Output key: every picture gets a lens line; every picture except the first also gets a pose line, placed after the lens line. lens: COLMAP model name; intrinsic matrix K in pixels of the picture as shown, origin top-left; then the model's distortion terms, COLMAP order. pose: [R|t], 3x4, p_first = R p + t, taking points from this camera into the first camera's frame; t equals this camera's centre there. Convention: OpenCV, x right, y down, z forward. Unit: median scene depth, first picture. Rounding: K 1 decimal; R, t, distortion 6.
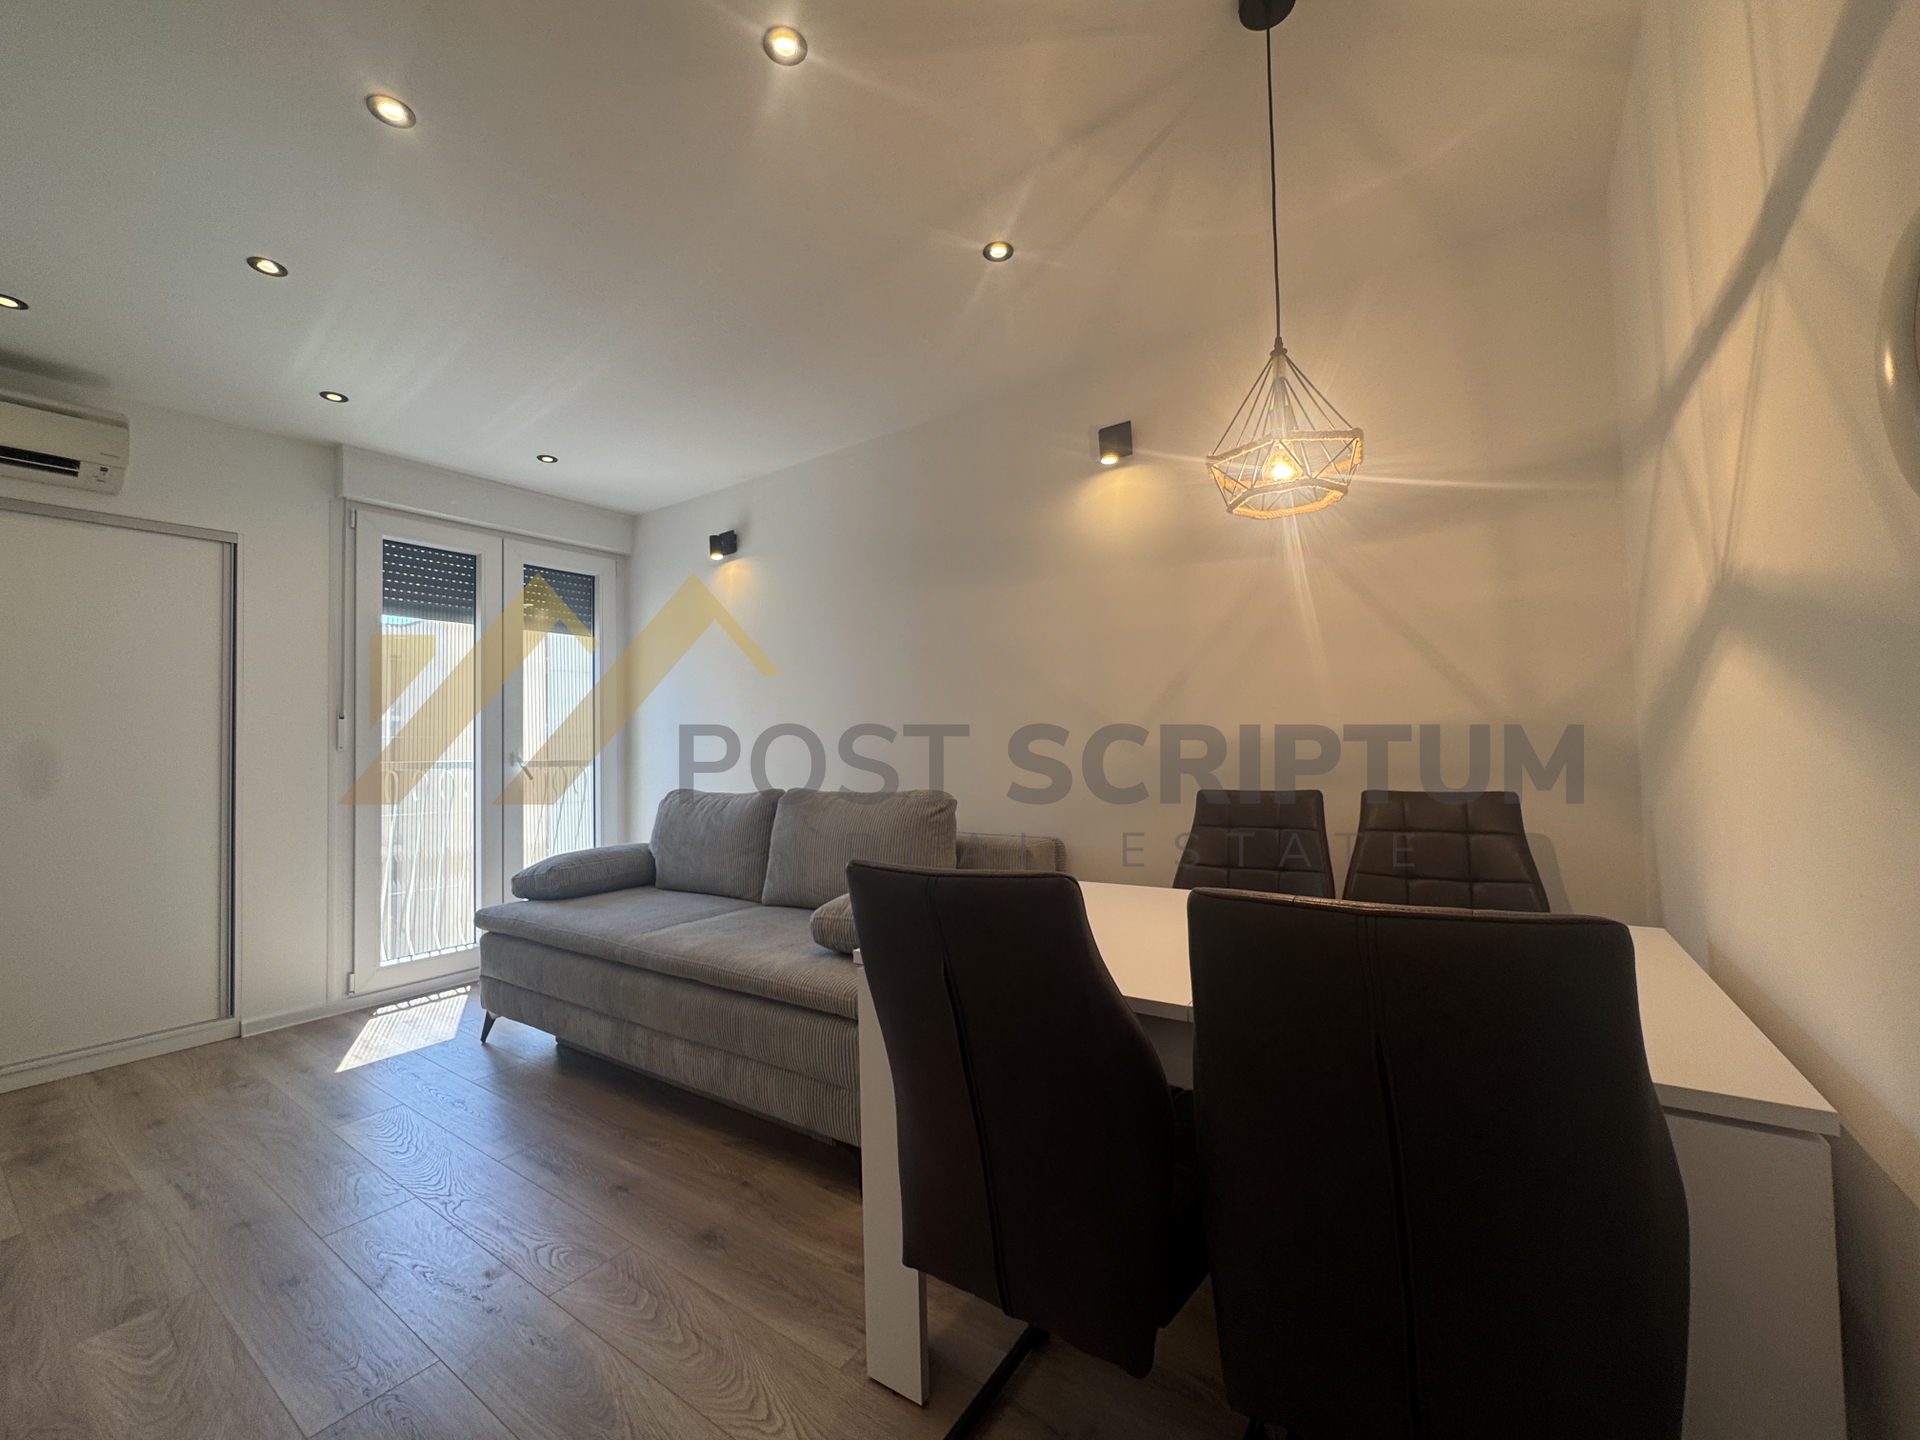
lens RADIAL K [[770.3, 0, 963.0], [0, 770.3, 722.7], [0, 0, 1]] dist [-0.002499, -0.000190]
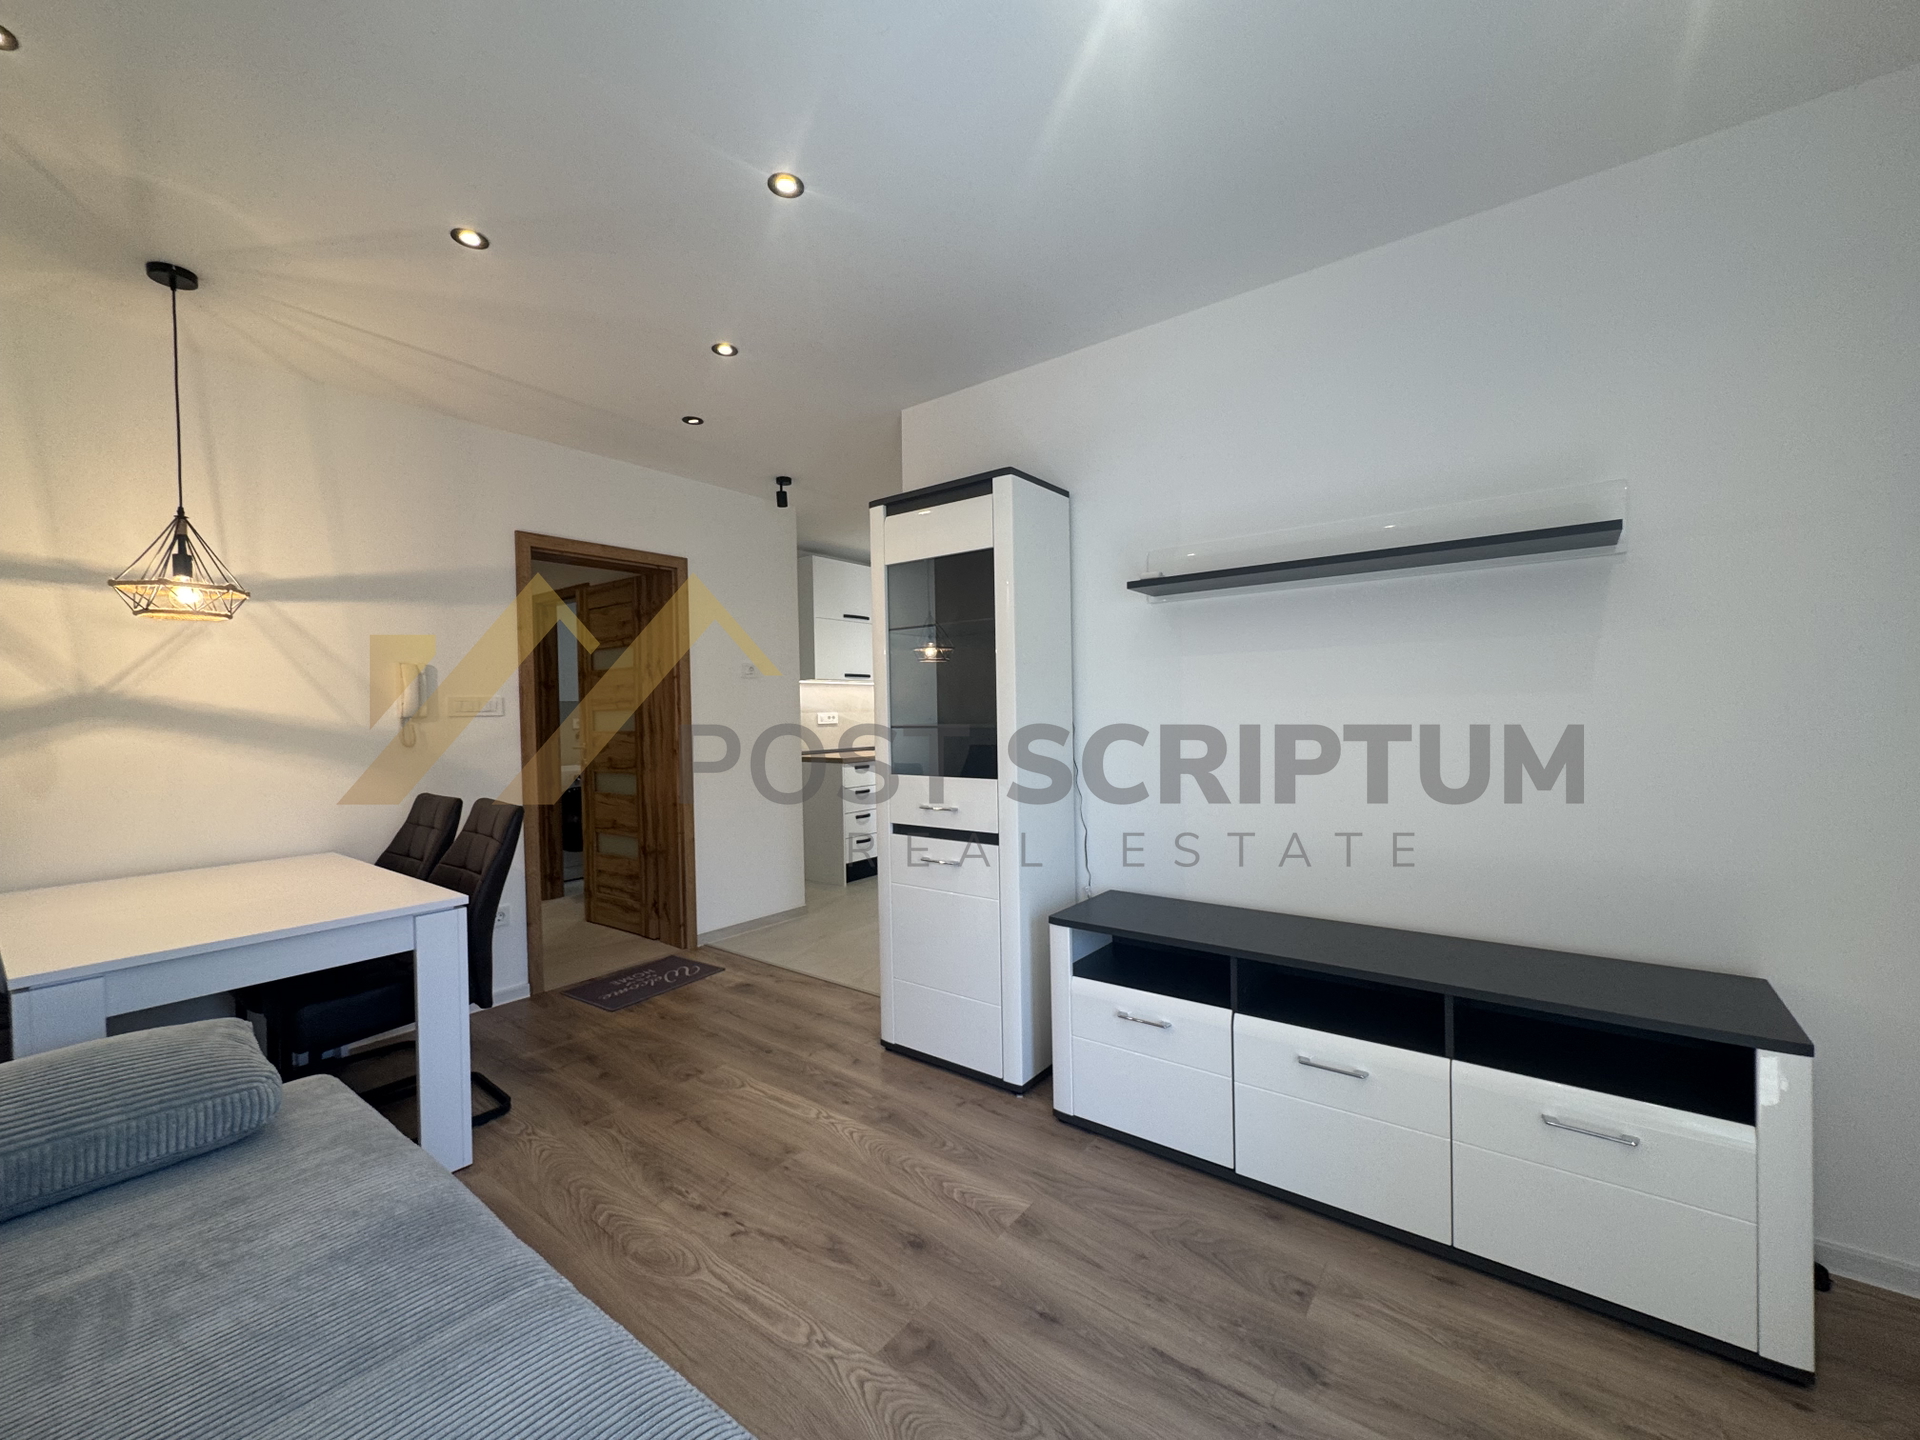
lens RADIAL K [[765.1, 0, 962.1], [0, 765.1, 725.9], [0, 0, 1]] dist [-0.001758, 0.000162]
pose [[-0.998134, 0.040429, 0.045757, -0.562352], [0.040042, 0.999154, -0.009335, 0.003957], [-0.046096, -0.007486, -0.998909, 1.150344]]
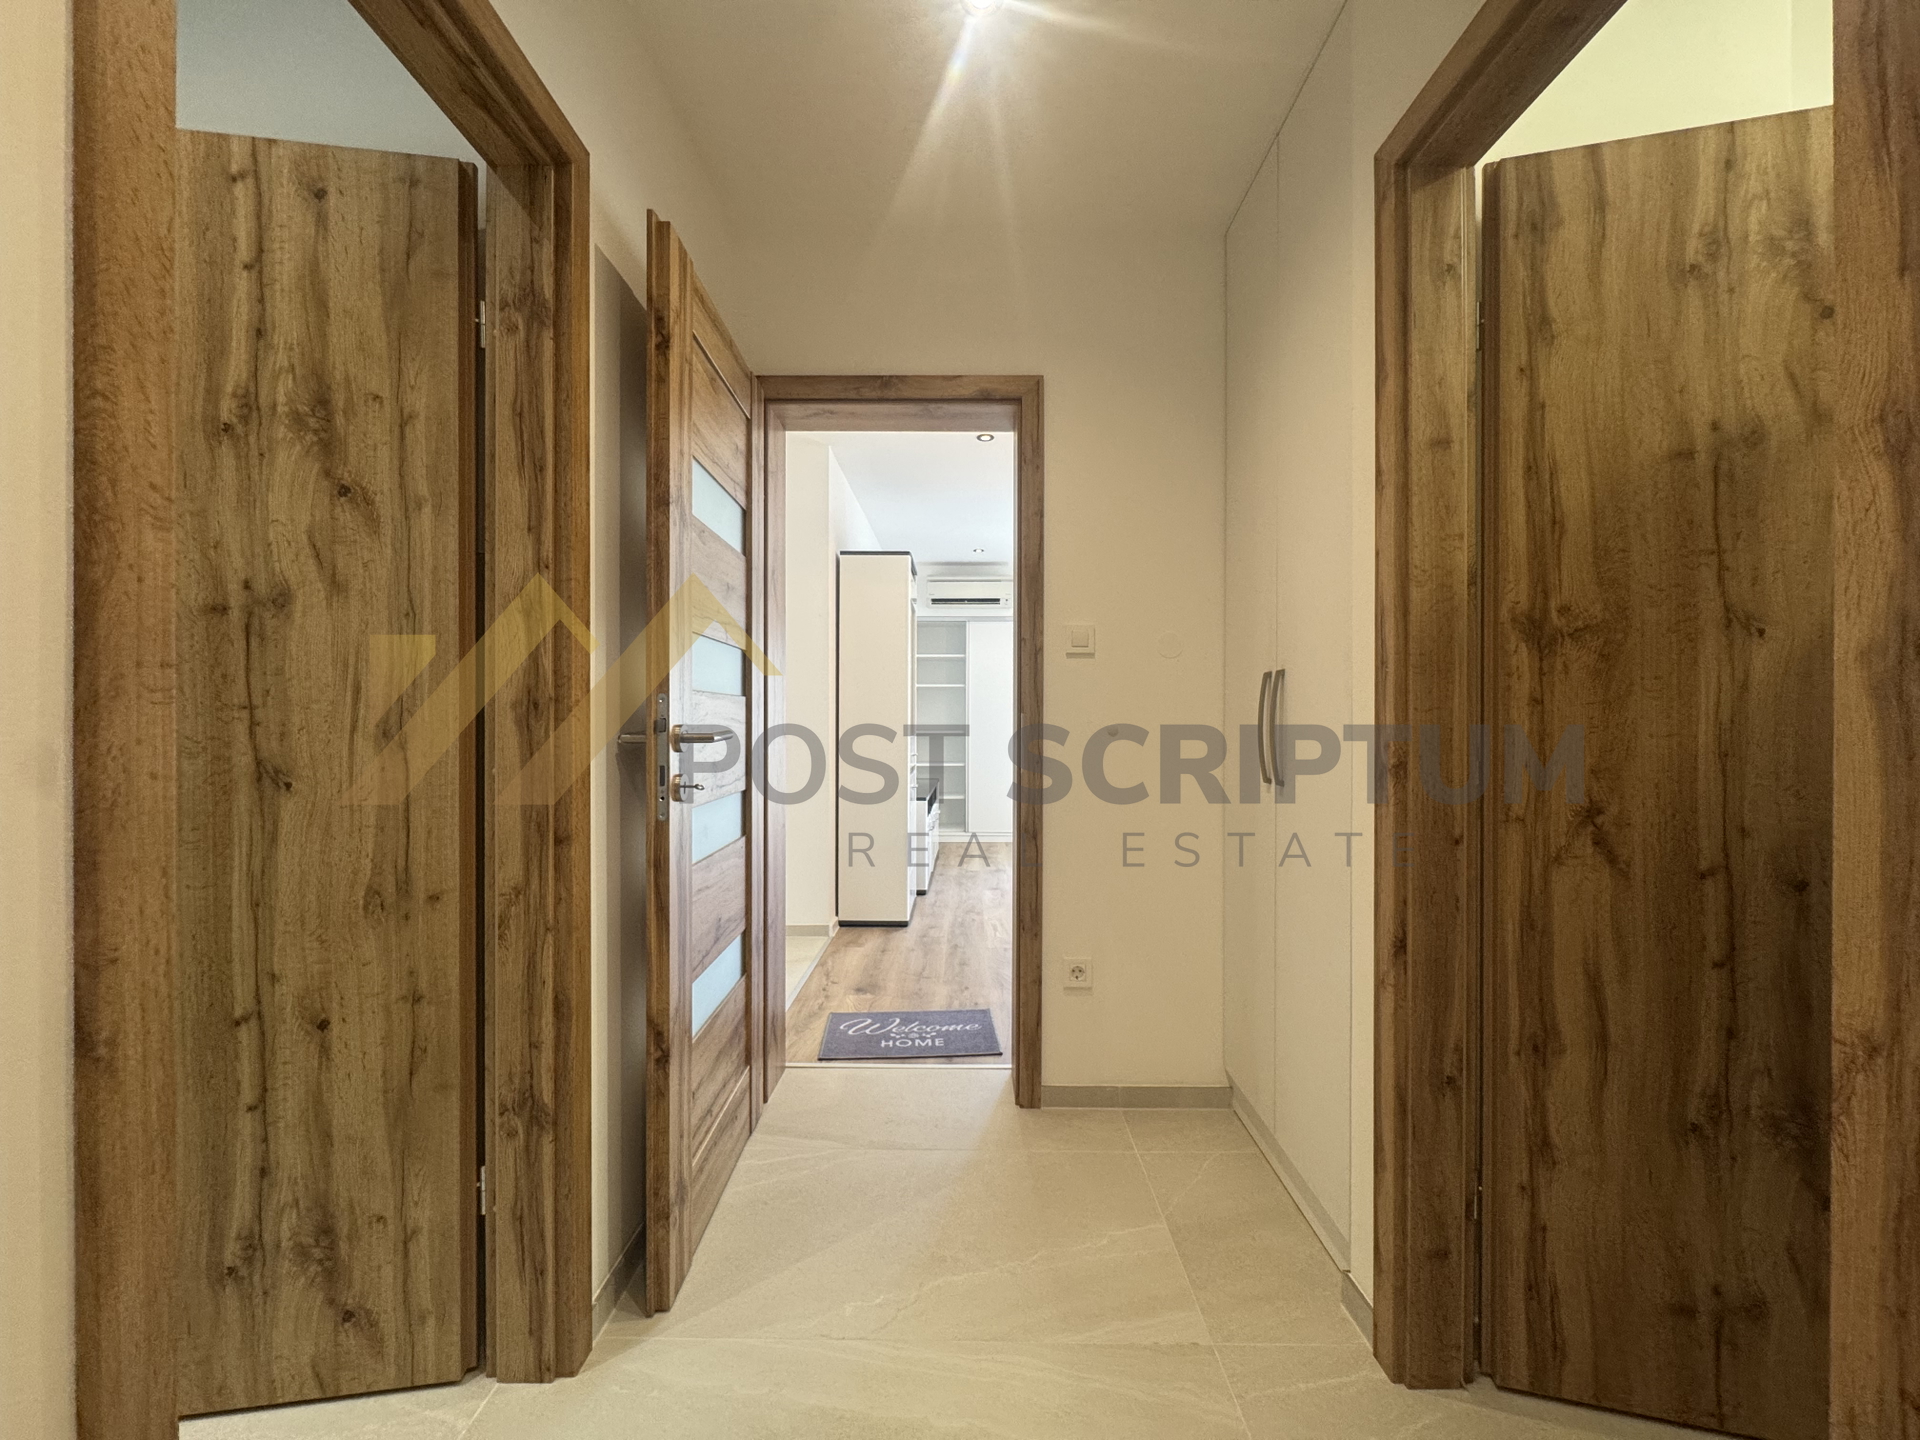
lens RADIAL K [[770.3, 0, 963.0], [0, 770.3, 722.7], [0, 0, 1]] dist [-0.002499, -0.000190]
pose [[0.564519, 0.023097, -0.825097, 0.778712], [0.012917, 0.999239, 0.036809, -0.024461], [0.825319, -0.031437, 0.563791, -0.476482]]
